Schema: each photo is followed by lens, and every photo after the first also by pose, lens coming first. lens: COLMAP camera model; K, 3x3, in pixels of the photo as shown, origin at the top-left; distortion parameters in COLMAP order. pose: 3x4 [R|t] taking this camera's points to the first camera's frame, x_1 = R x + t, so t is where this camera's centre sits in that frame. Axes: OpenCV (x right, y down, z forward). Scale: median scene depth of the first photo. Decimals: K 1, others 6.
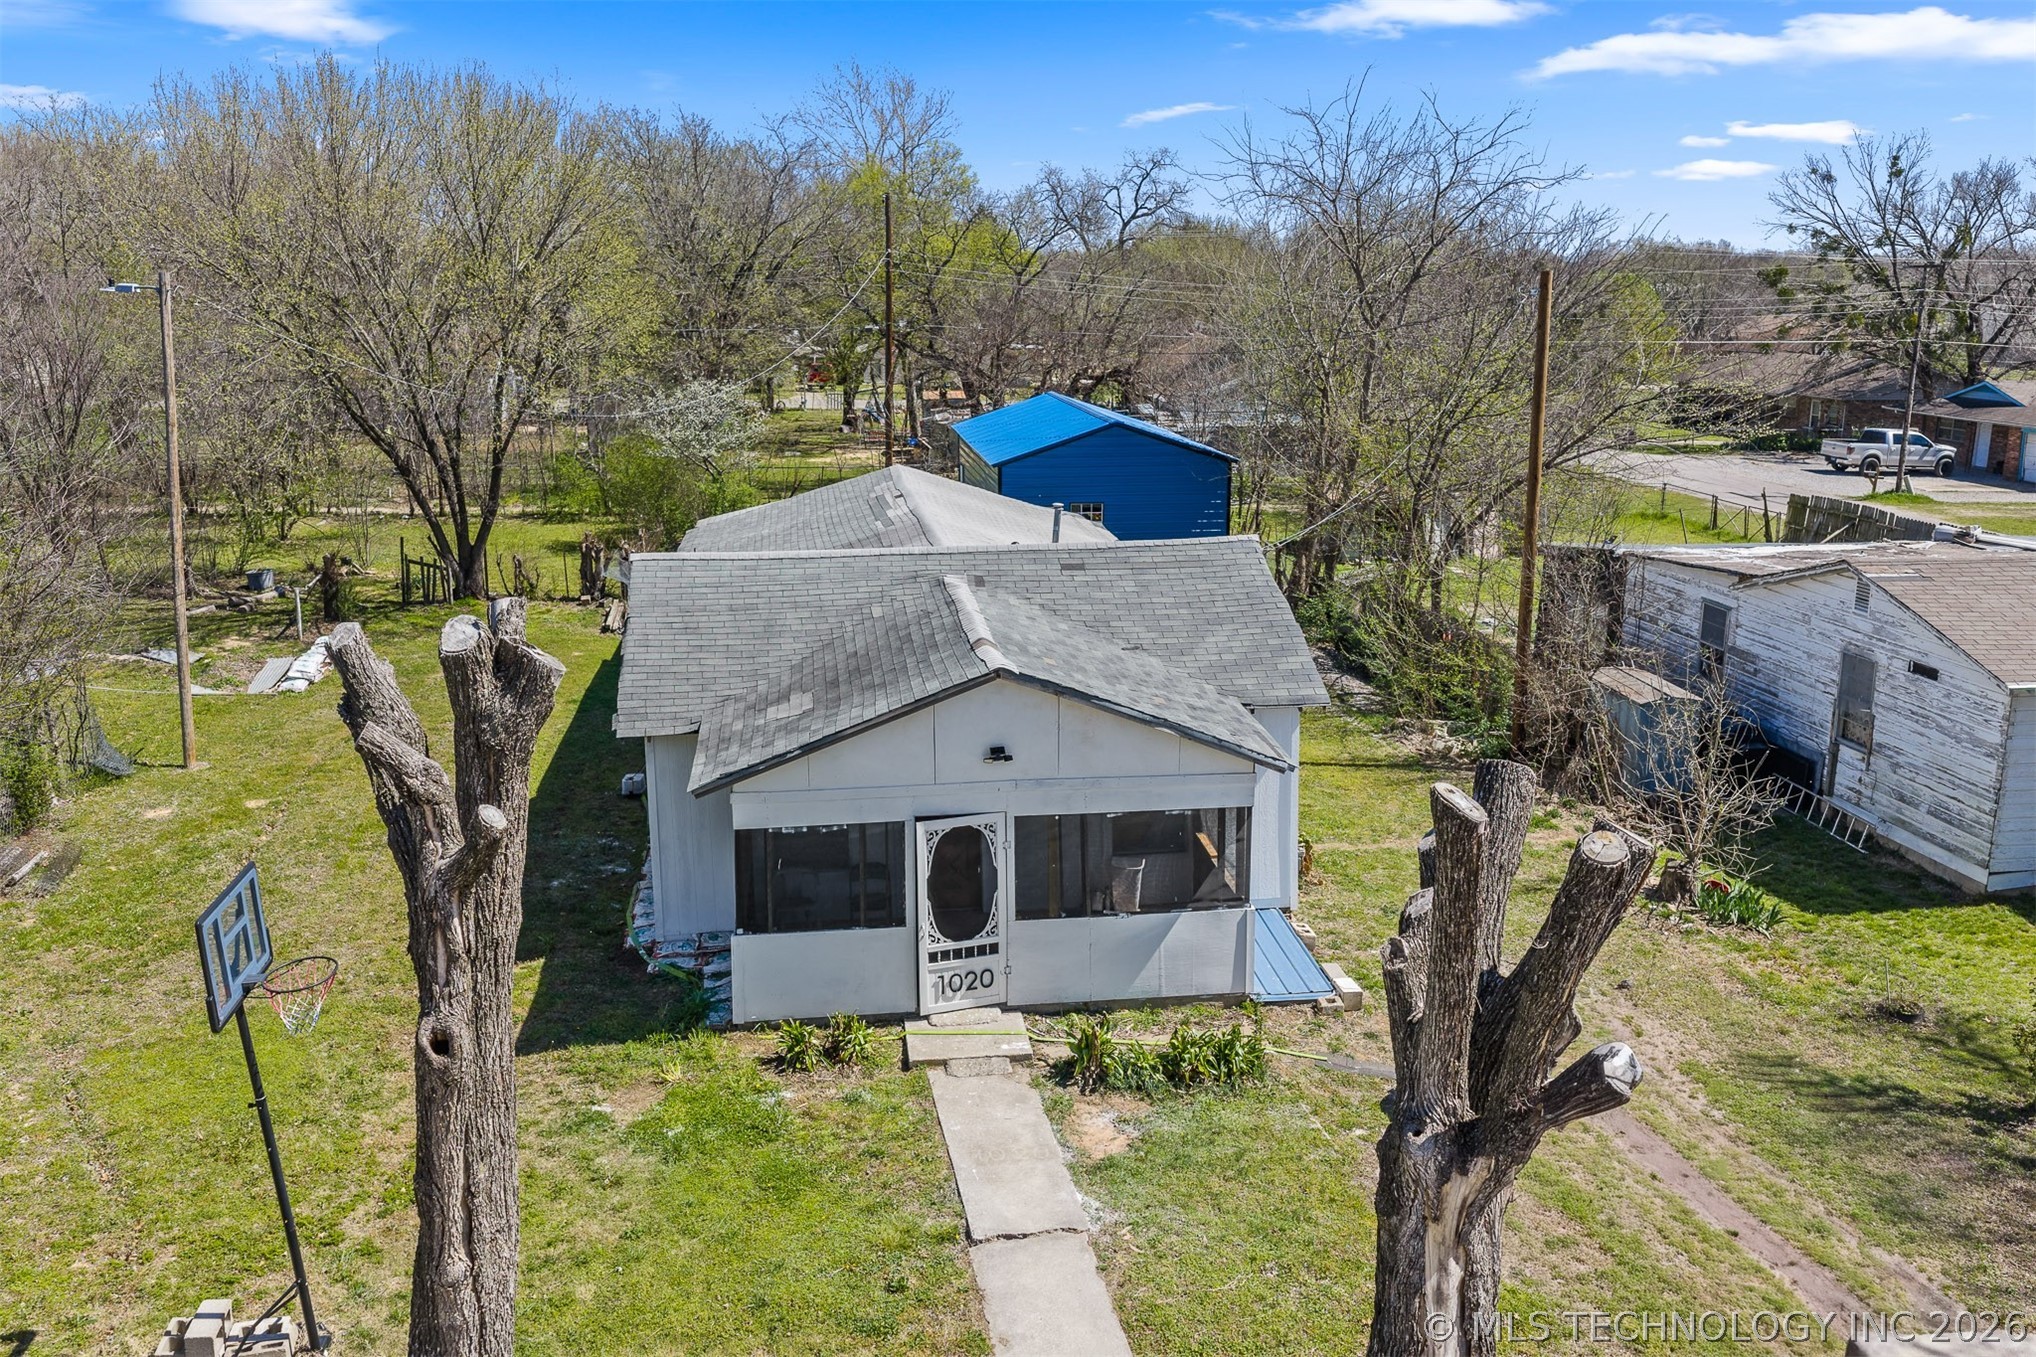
lens RADIAL K [[1676.3, 0, 1027.2], [0, 1676.3, 673.2], [0, 0, 1]] dist [0.009062, -0.019469]
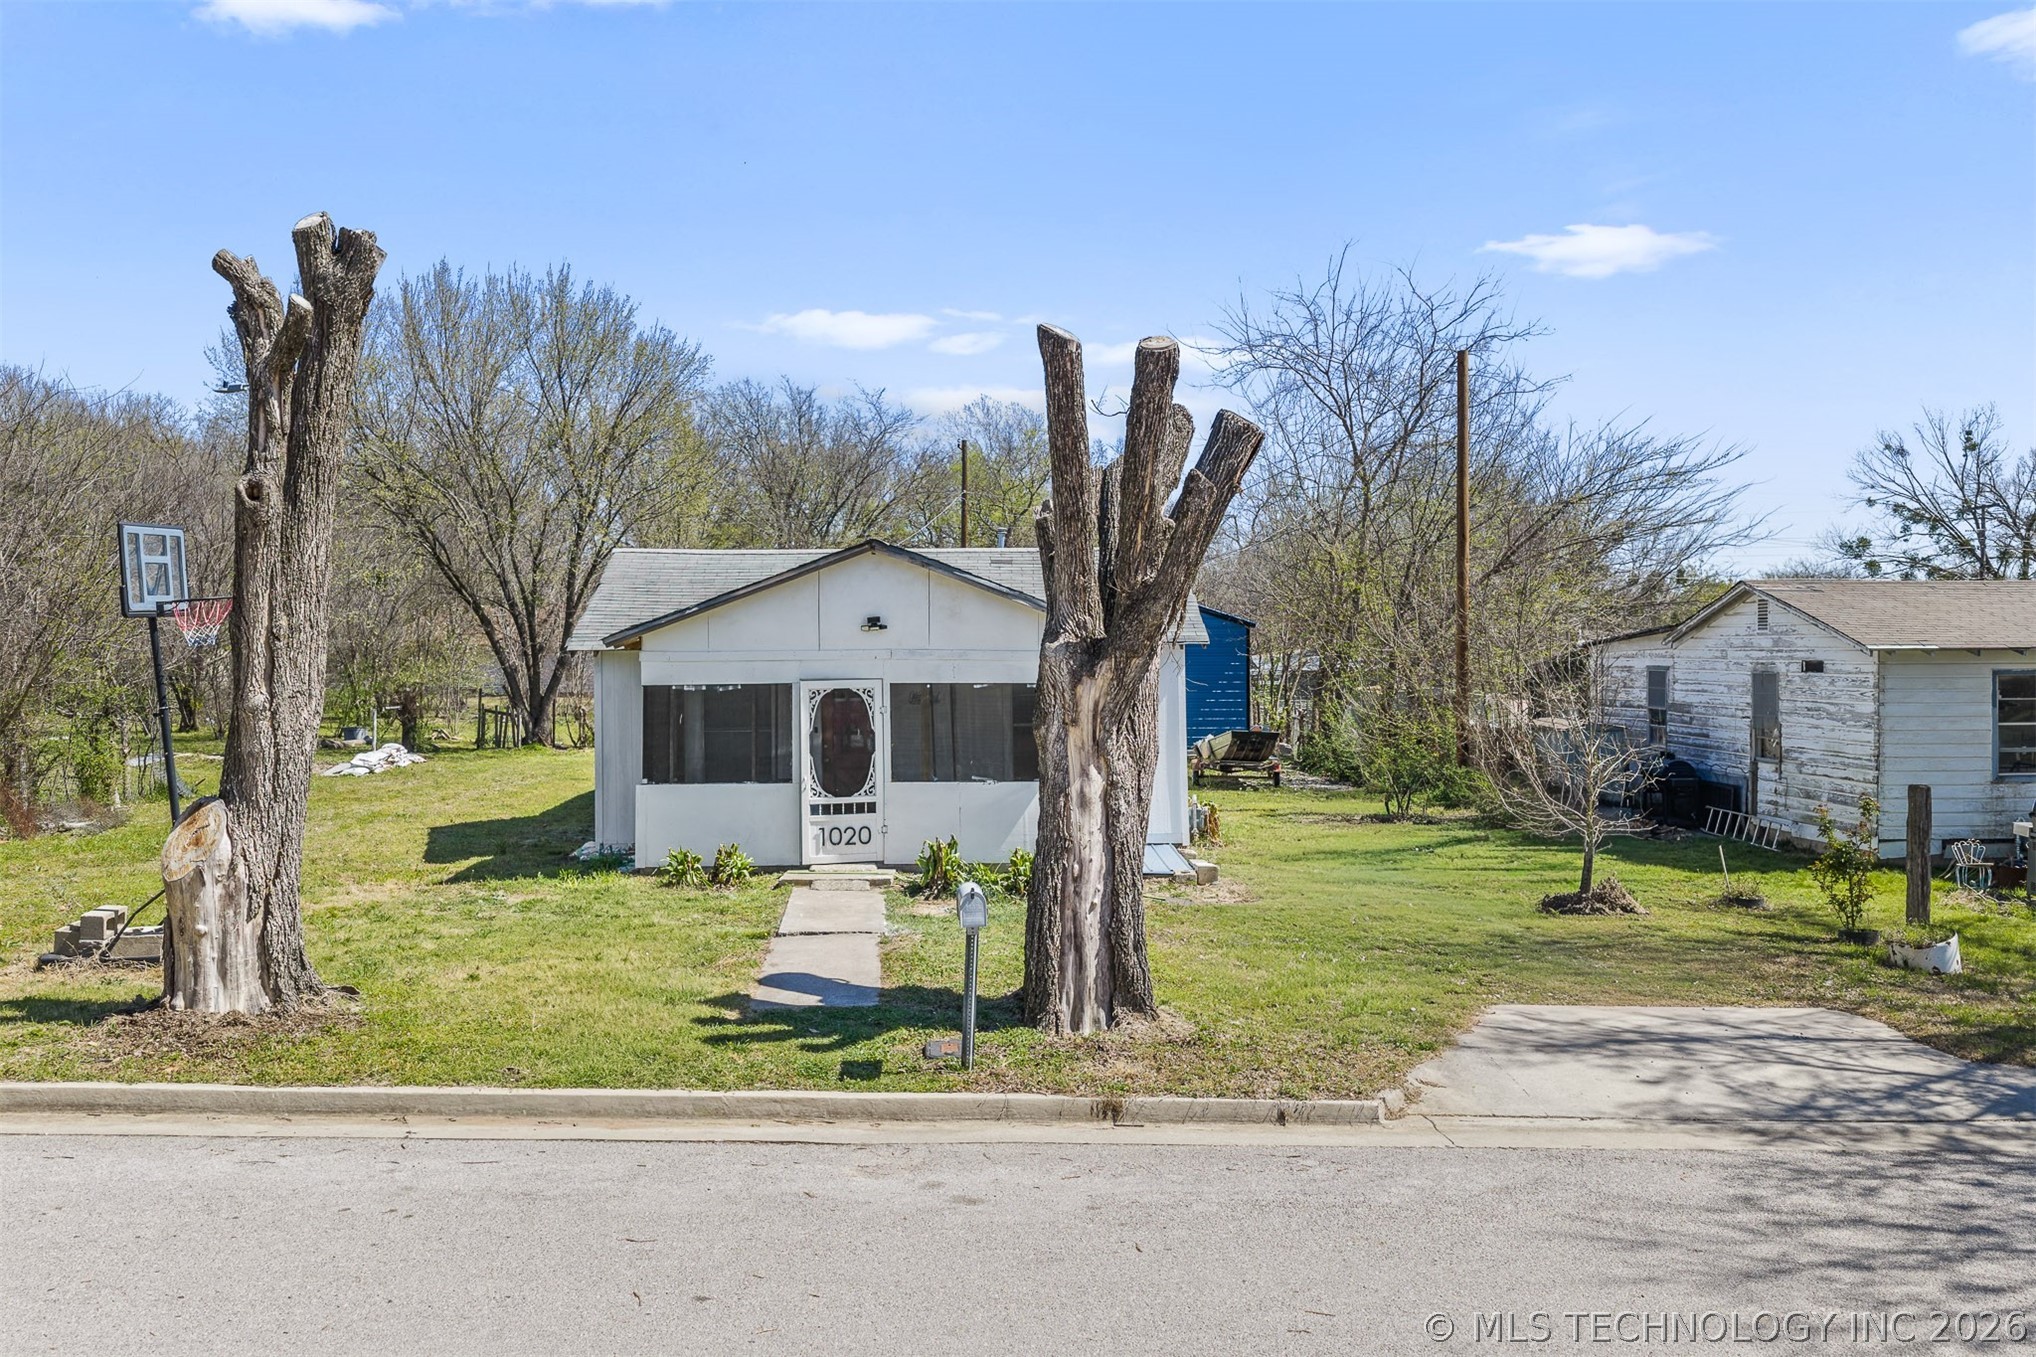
lens RADIAL K [[1689.4, 0, 1028.9], [0, 1689.4, 678.8], [0, 0, 1]] dist [0.006552, -0.016953]
pose [[0.996112, -0.001084, -0.088085, 0.185685], [-0.017516, 0.977520, -0.210115, 0.319767], [0.086333, 0.210841, 0.973701, -0.098768]]
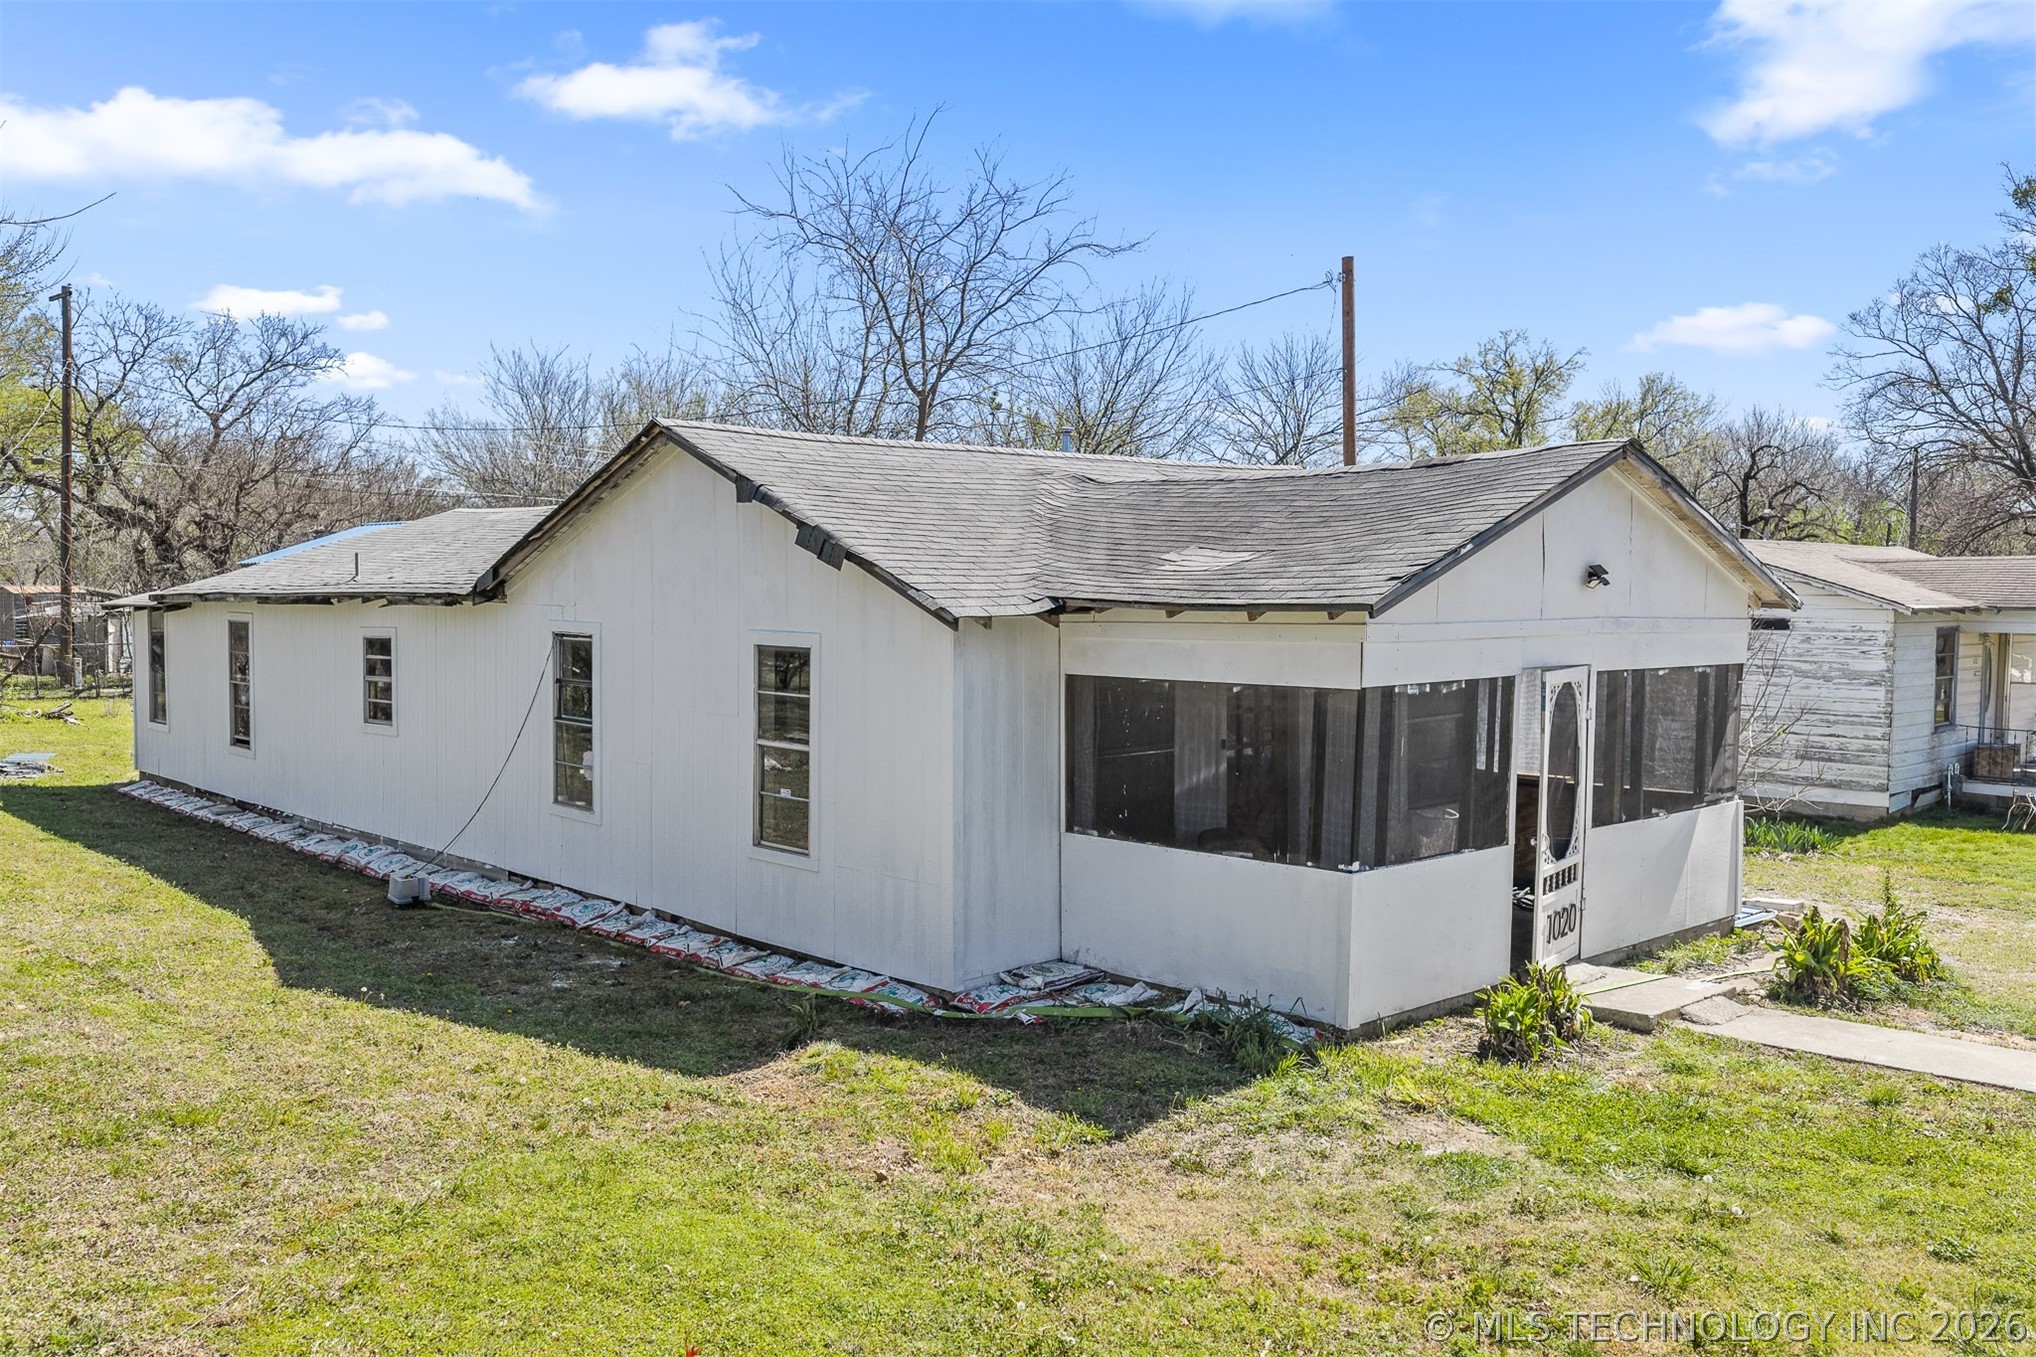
lens RADIAL K [[1702.4, 0, 1018.0], [0, 1702.4, 678.5], [0, 0, 1]] dist [-0.010803, -0.004216]
pose [[0.815688, -0.026805, 0.577870, -0.619298], [0.126309, 0.983076, -0.132690, 0.152590], [-0.564534, 0.181224, 0.805270, 0.562913]]
